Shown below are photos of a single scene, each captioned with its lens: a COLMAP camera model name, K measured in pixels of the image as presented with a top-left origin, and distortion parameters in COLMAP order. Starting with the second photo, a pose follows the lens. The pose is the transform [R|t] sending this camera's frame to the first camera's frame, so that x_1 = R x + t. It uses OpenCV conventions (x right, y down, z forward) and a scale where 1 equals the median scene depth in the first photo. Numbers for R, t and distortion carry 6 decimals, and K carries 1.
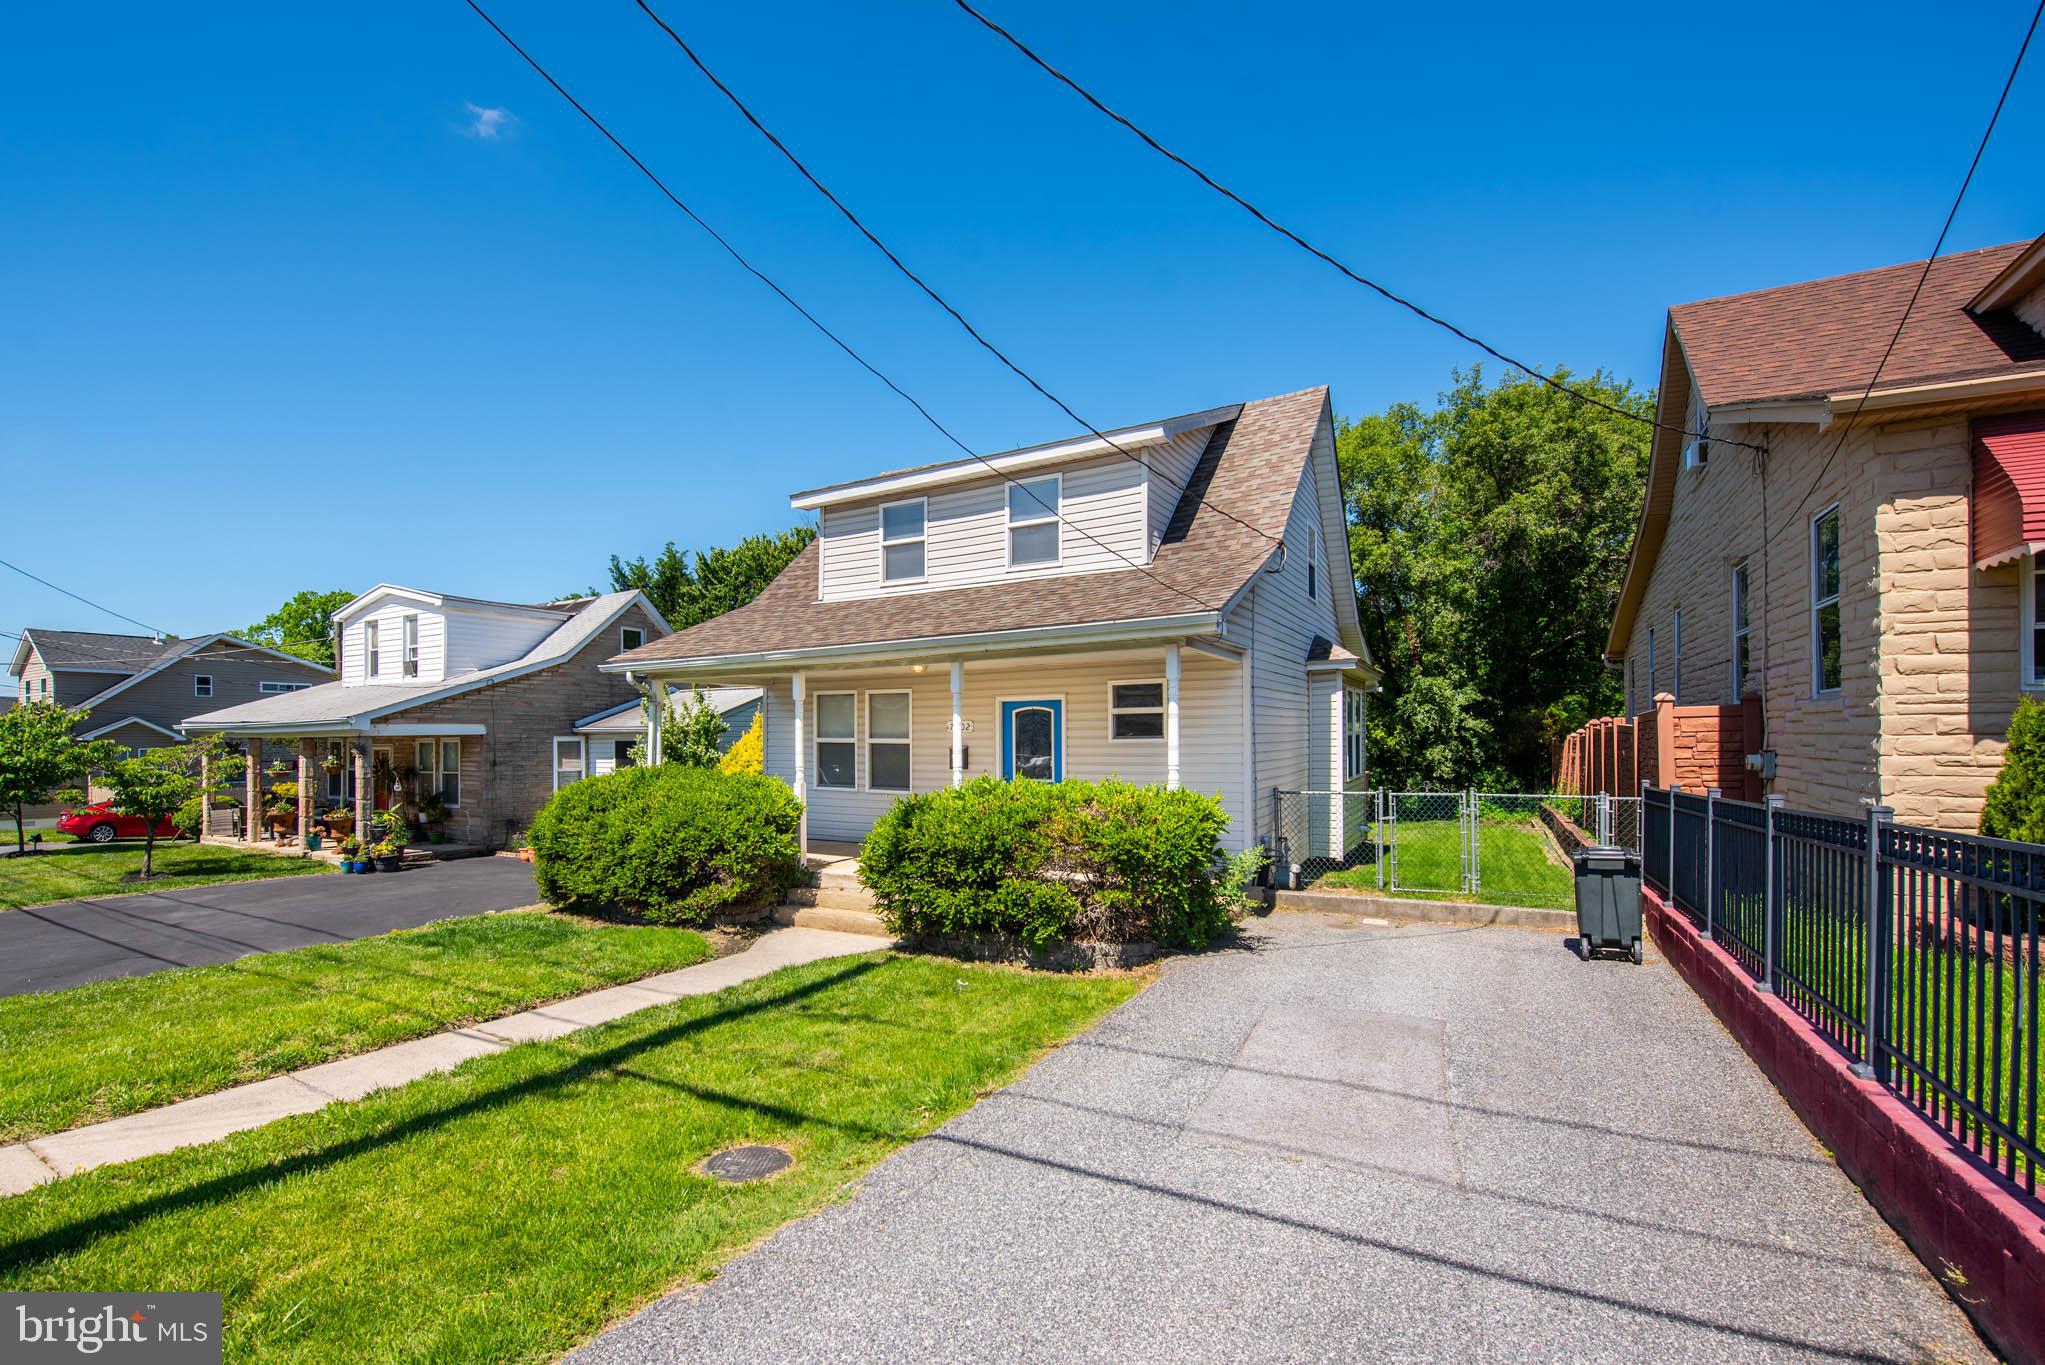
lens RADIAL K [[840.6, 0, 902.1], [0, 840.6, 734.9], [0, 0, 1]] dist [-0.017234, -0.001366]
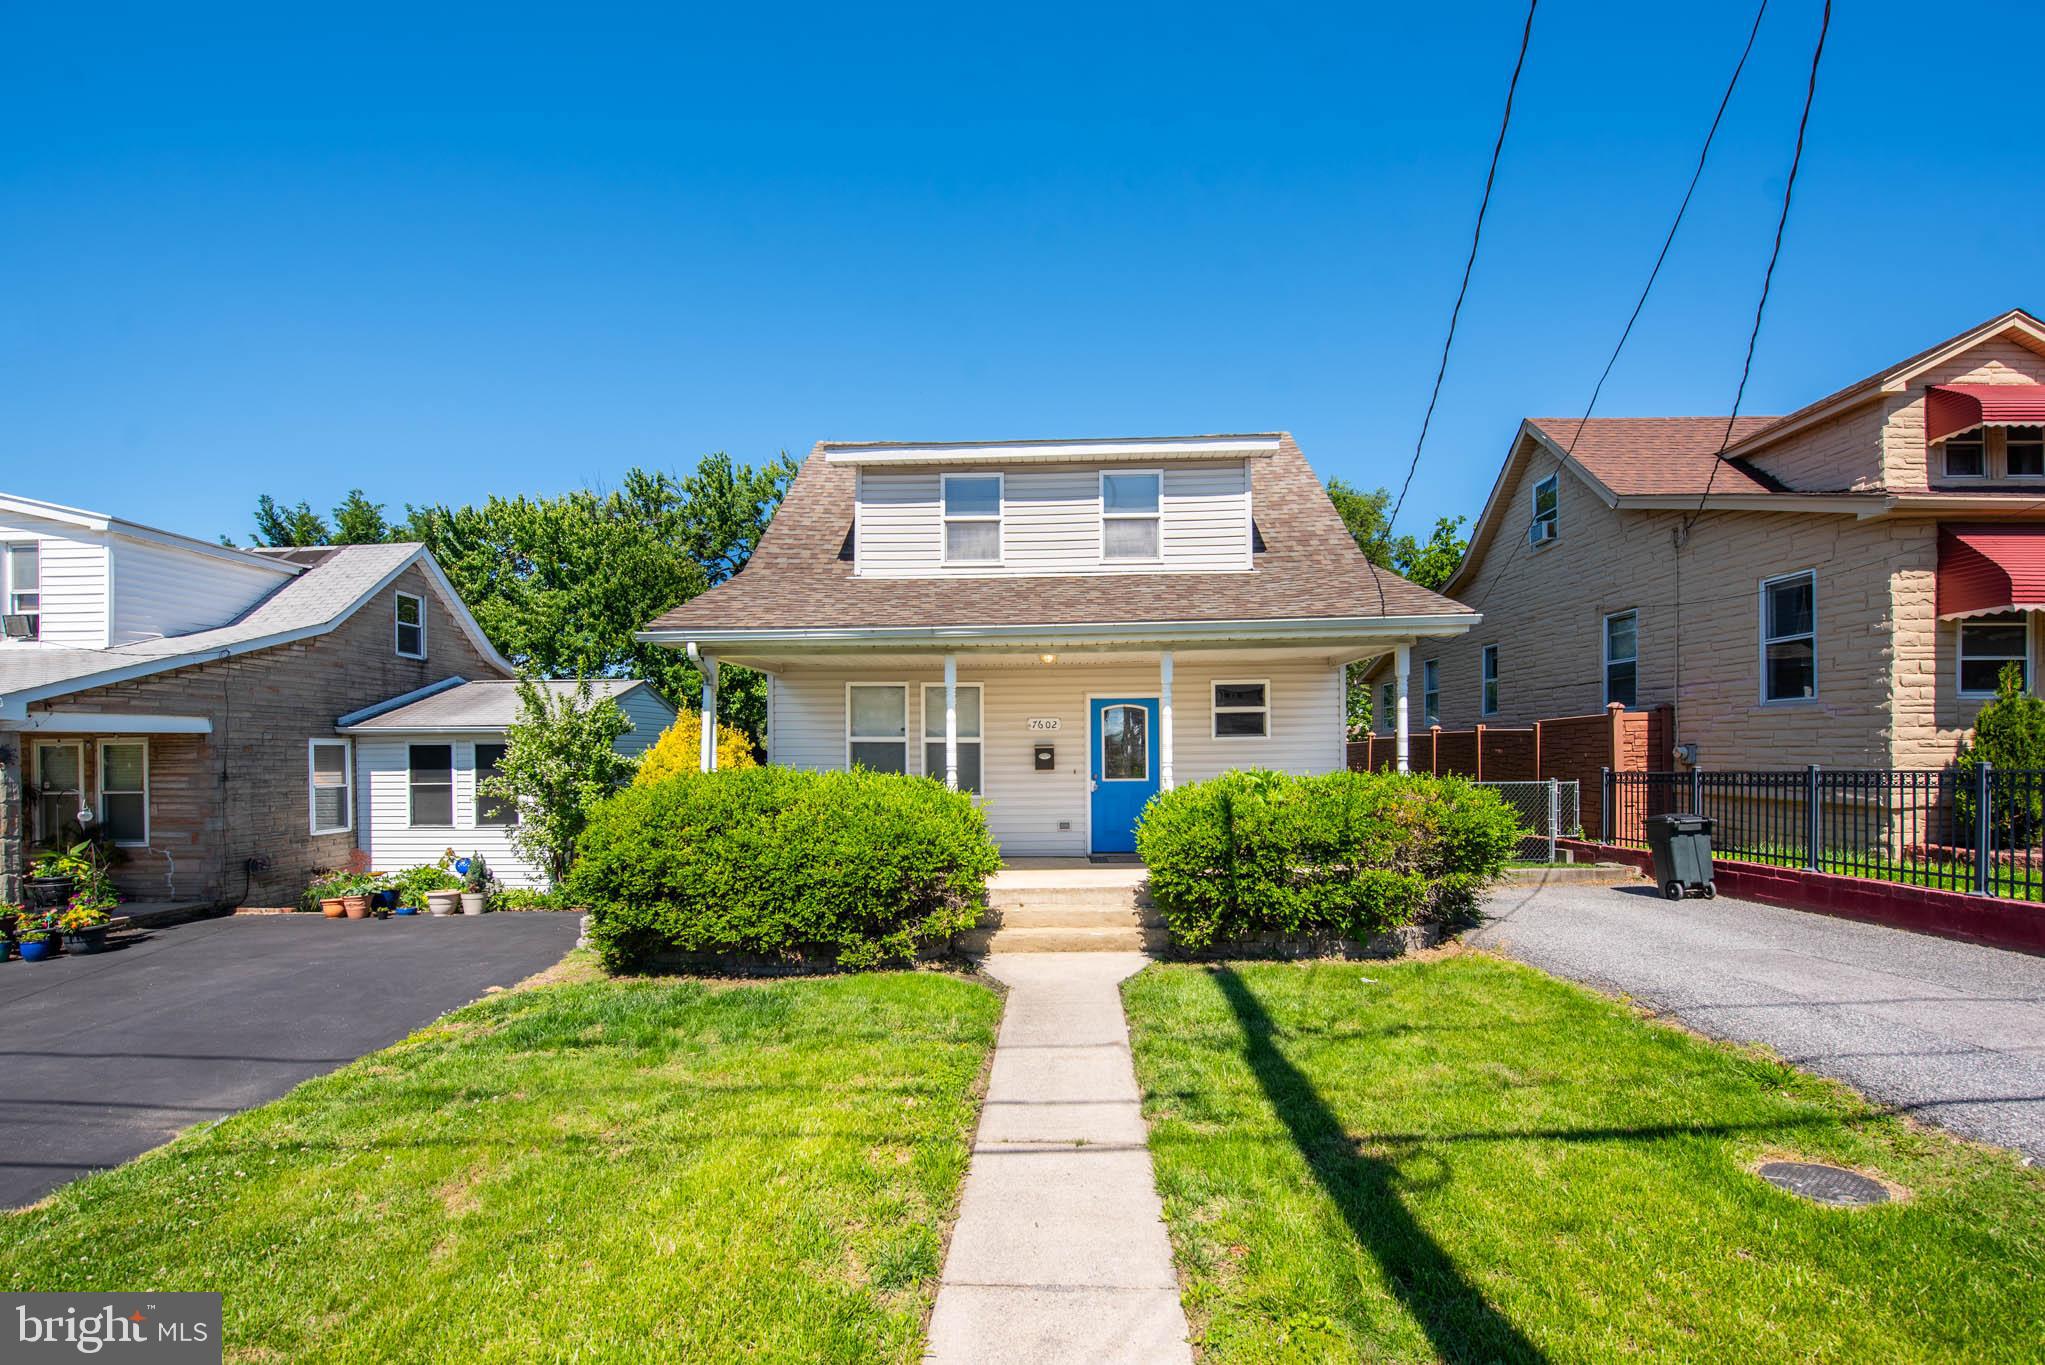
lens RADIAL K [[840.6, 0, 1020.2], [0, 840.6, 741.3], [0, 0, 1]] dist [-0.017234, -0.001366]
pose [[0.876750, 0.004977, 0.480921, -0.434205], [-0.000829, 0.999961, -0.008836, 0.019226], [-0.480946, 0.007348, 0.876720, 0.209604]]
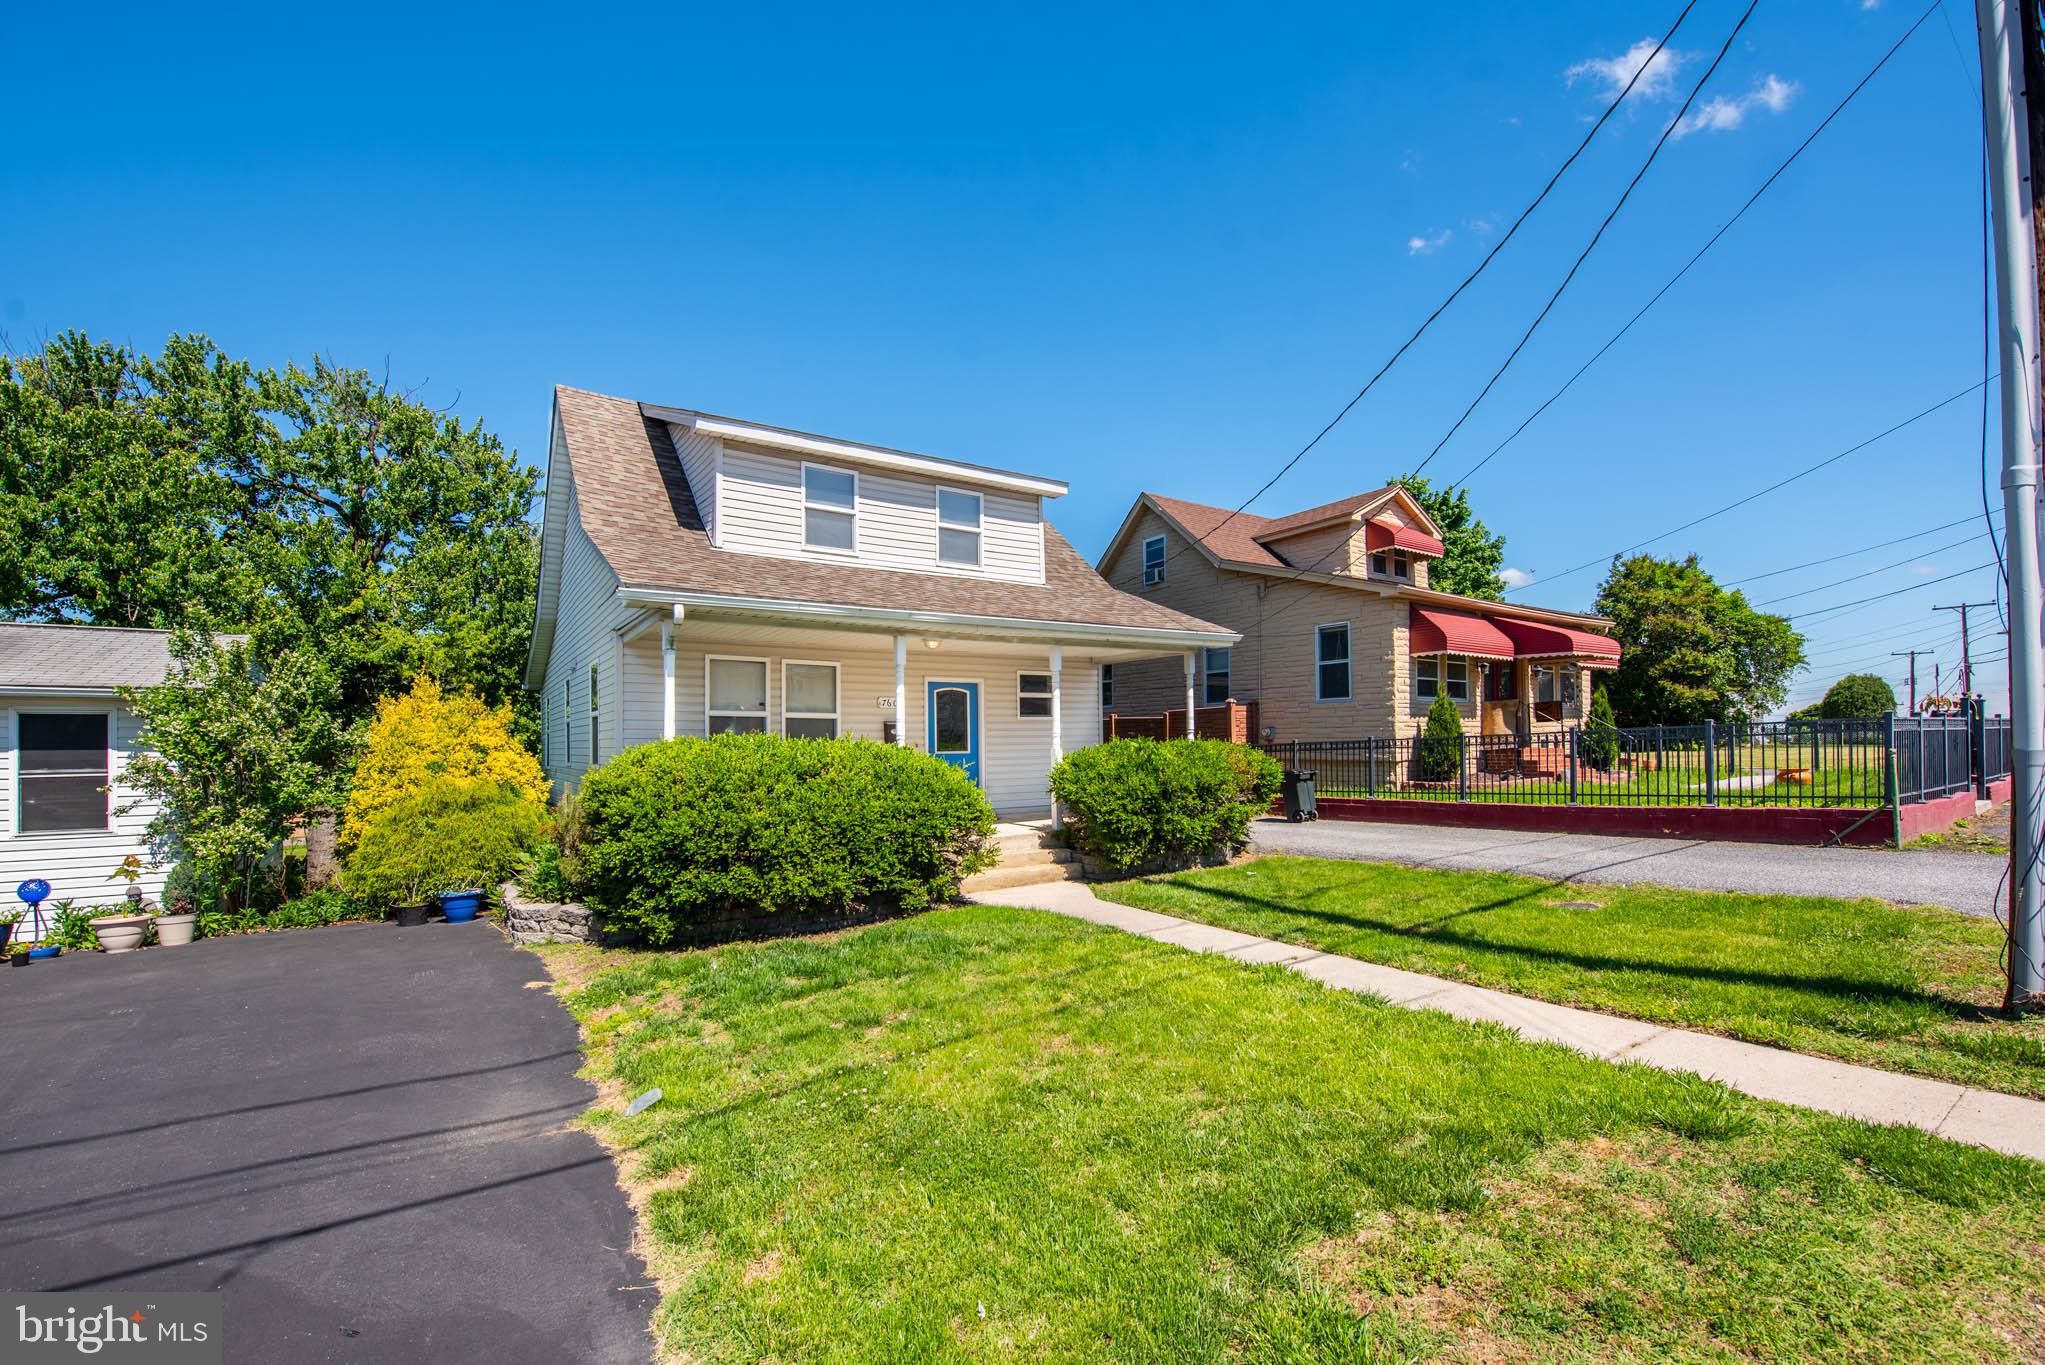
lens RADIAL K [[840.6, 0, 993.0], [0, 840.6, 722.9], [0, 0, 1]] dist [-0.017234, -0.001366]
pose [[0.448676, 0.022867, 0.893402, -0.865530], [0.000019, 0.999672, -0.025596, 0.045186], [-0.893695, 0.011501, 0.448528, 0.454223]]
